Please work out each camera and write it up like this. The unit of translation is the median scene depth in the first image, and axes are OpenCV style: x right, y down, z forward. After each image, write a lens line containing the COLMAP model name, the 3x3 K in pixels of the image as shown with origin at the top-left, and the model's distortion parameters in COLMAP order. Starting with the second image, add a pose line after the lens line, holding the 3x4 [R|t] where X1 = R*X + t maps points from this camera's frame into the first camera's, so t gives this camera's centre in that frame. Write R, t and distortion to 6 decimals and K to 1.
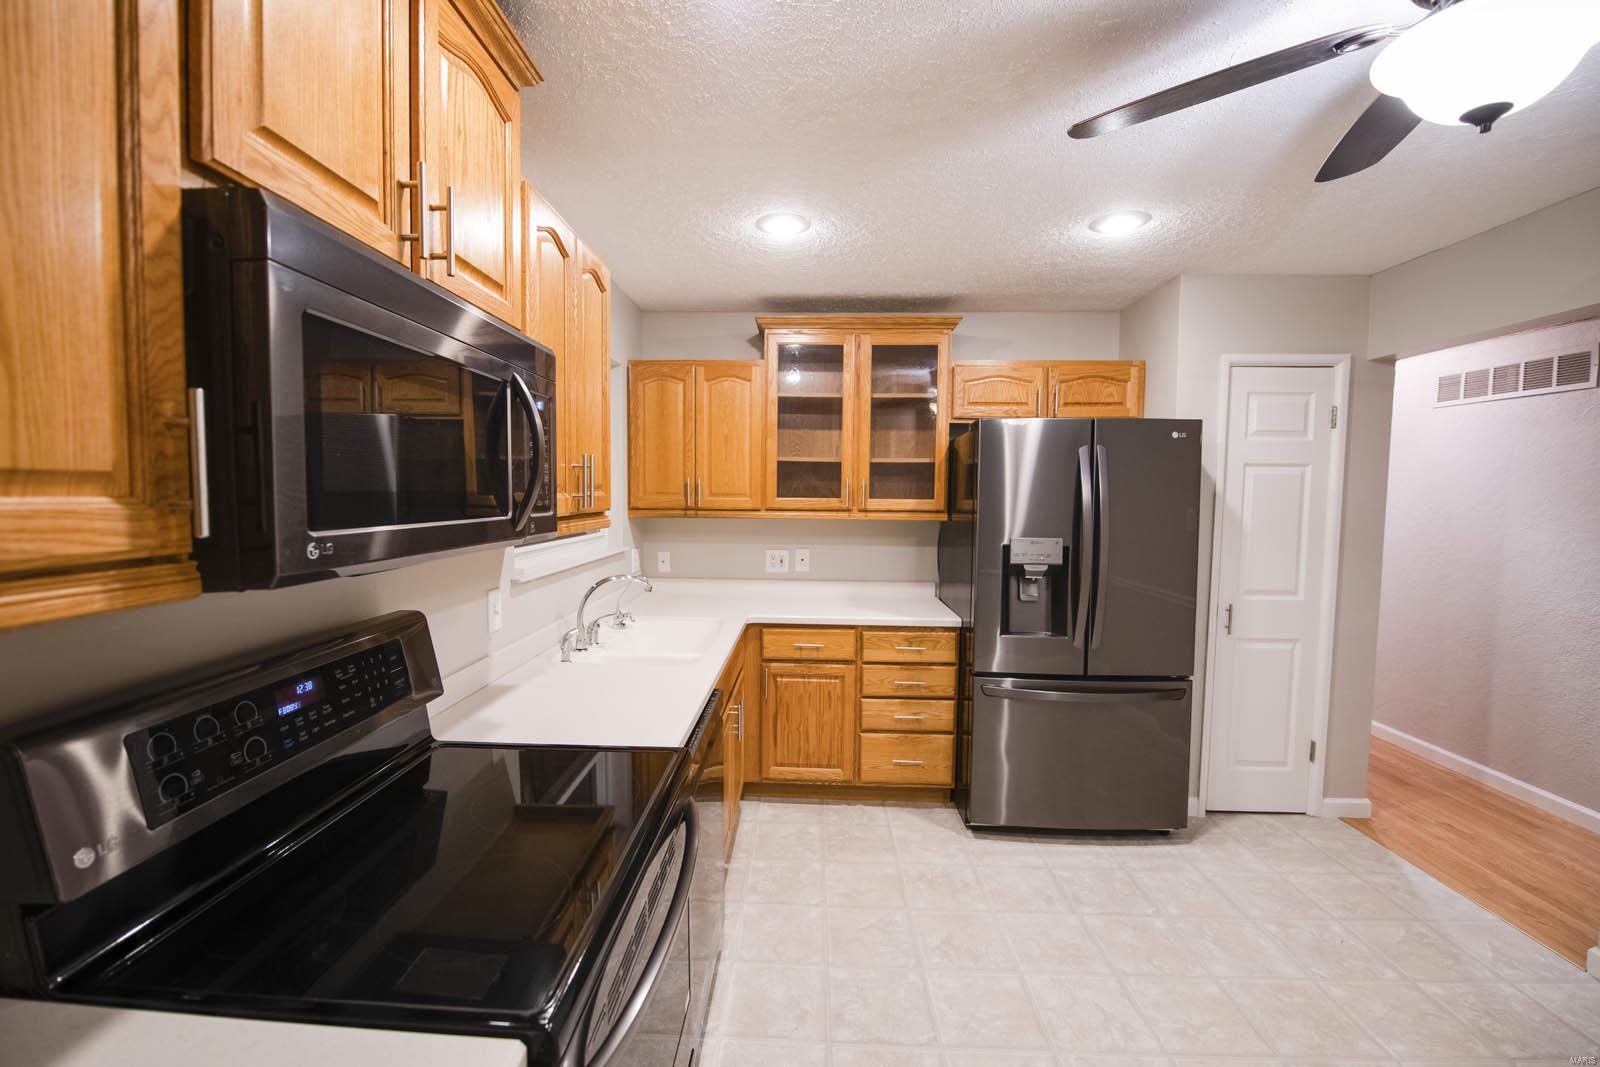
lens RADIAL K [[666.6, 0, 777.4], [0, 666.6, 533.9], [0, 0, 1]] dist [-0.015880, -0.000529]
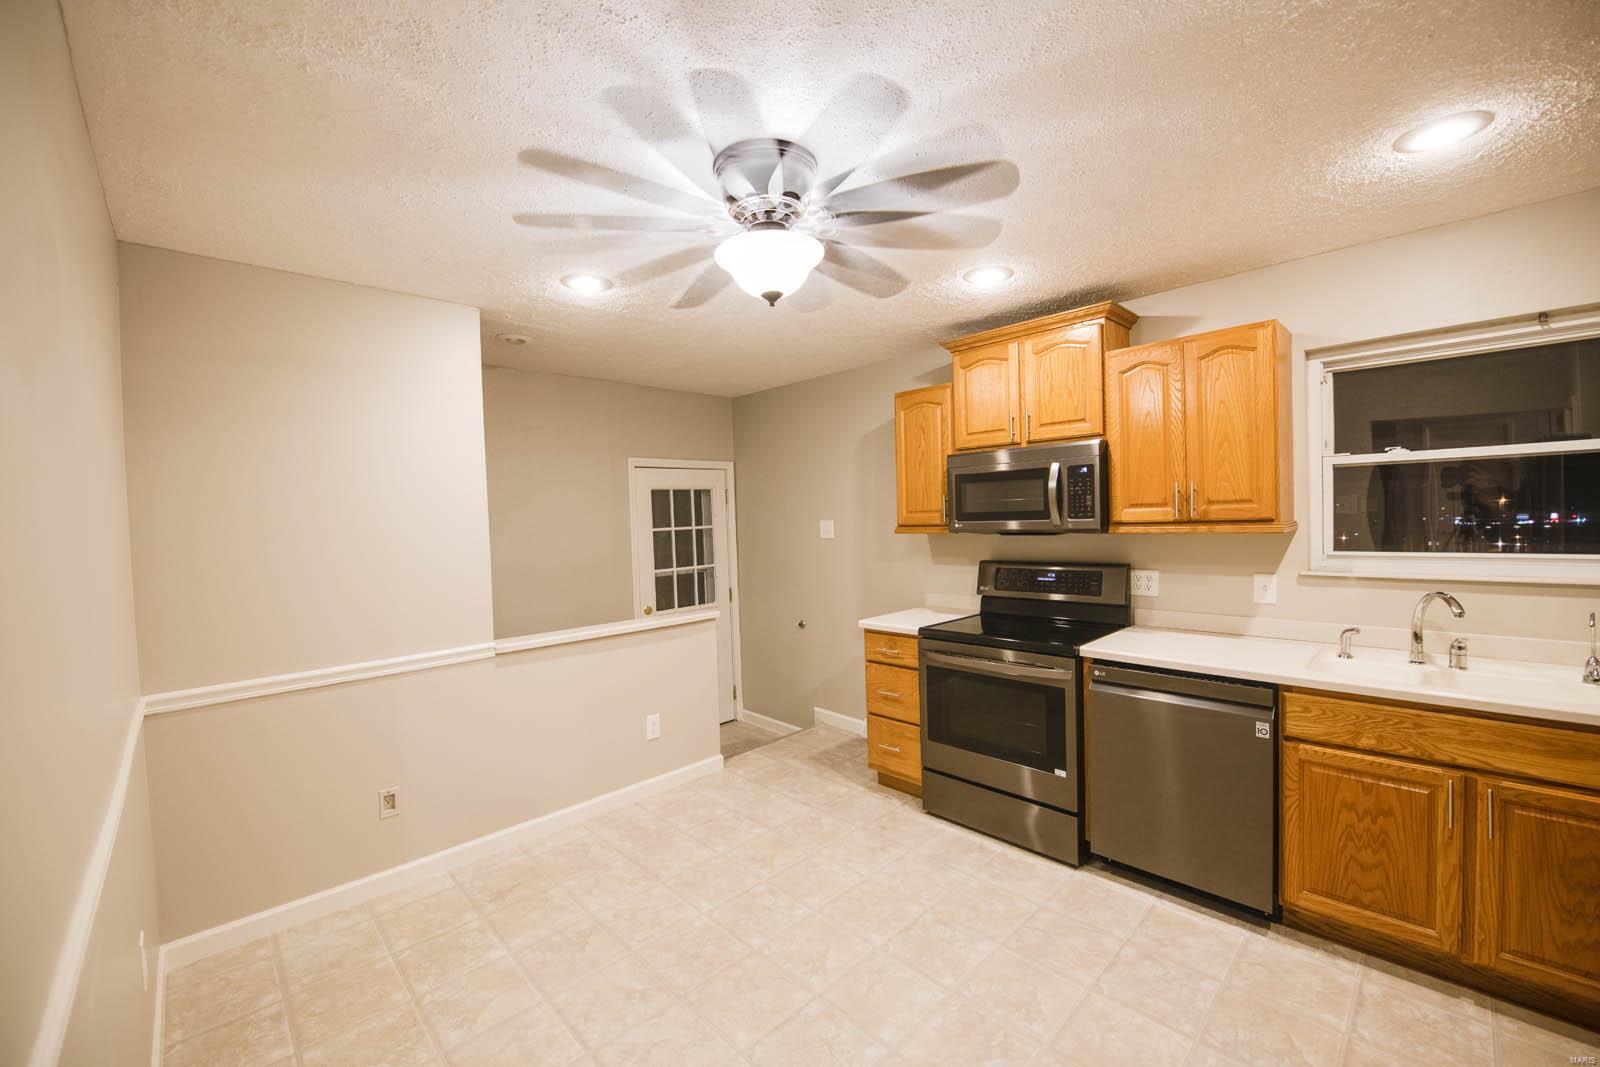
lens RADIAL K [[637.1, 0, 801.5], [0, 637.1, 532.9], [0, 0, 1]] dist [-0.013771, -0.002834]
pose [[-0.680504, 0.032266, -0.732034, 0.782091], [-0.020268, 0.997819, 0.062822, -0.042735], [0.732464, 0.057588, -0.678366, 0.760707]]
